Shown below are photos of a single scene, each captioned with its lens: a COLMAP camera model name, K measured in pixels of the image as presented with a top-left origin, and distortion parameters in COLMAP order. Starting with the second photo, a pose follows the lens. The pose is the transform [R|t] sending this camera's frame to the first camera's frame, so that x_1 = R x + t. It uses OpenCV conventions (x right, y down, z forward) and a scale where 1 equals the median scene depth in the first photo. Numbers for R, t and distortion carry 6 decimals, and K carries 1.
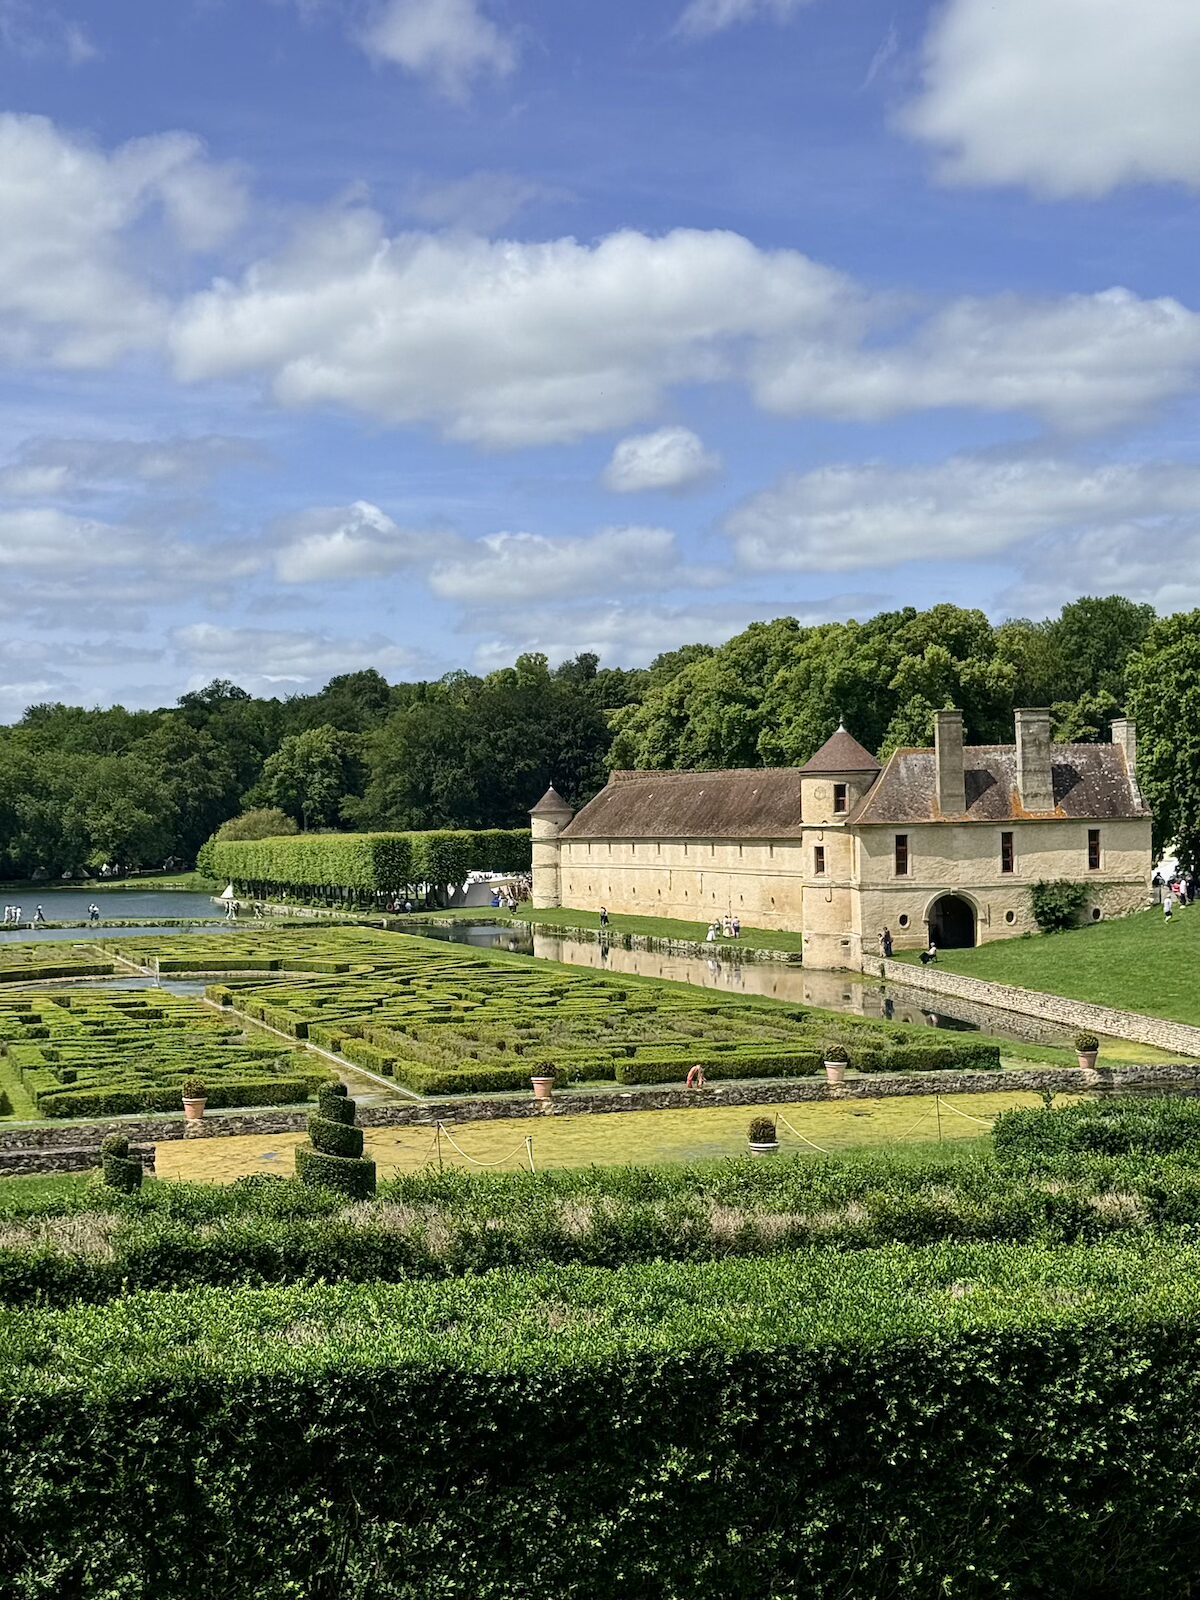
lens RADIAL K [[2206.7, 0, 595.9], [0, 2206.7, 813.2], [0, 0, 1]] dist [0.147949, 0.000000]
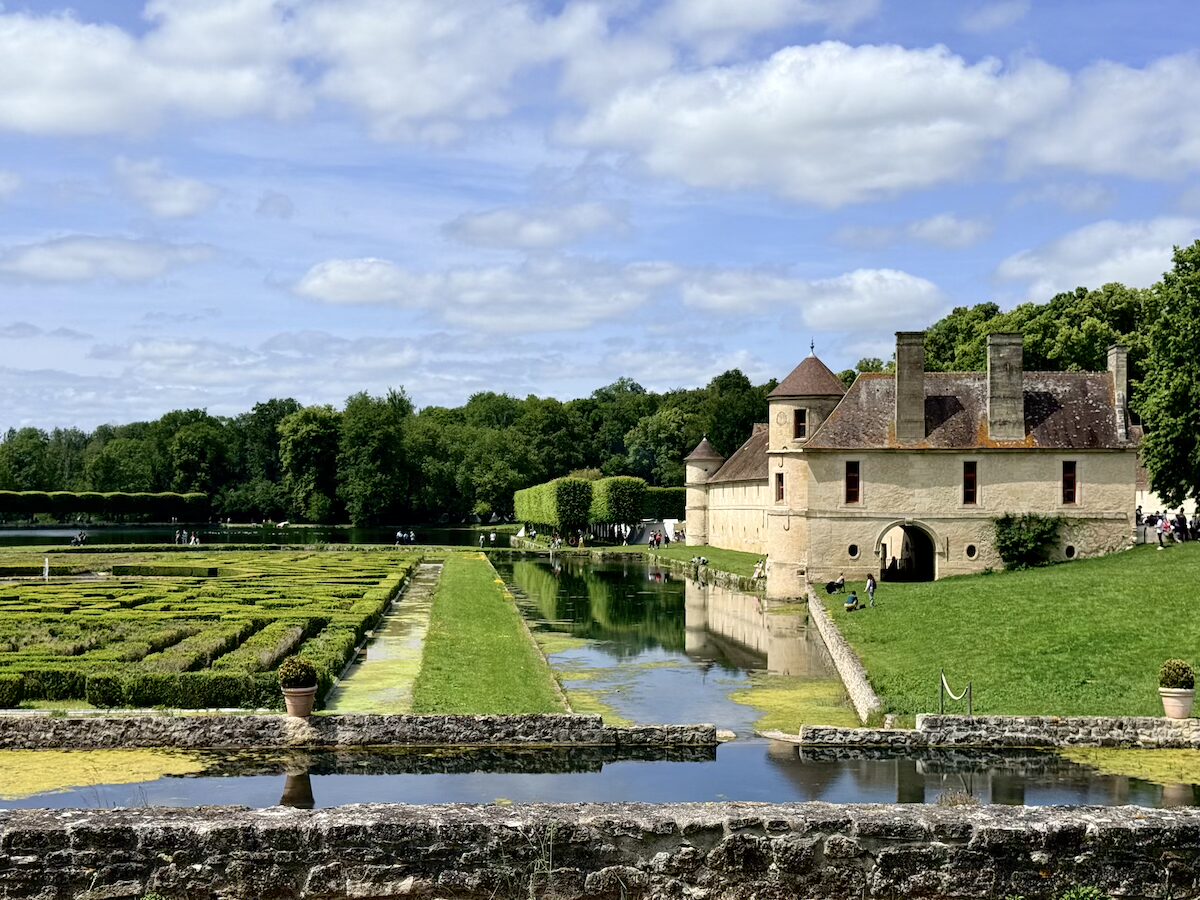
lens RADIAL K [[1655.0, 0, 602.6], [0, 1655.0, 460.0], [0, 0, 1]] dist [0.147949, 0.000000]
pose [[0.973983, 0.020403, -0.225700, 0.190055], [-0.024880, 0.999546, -0.017009, 0.023597], [0.225250, 0.022182, 0.974048, 0.268379]]
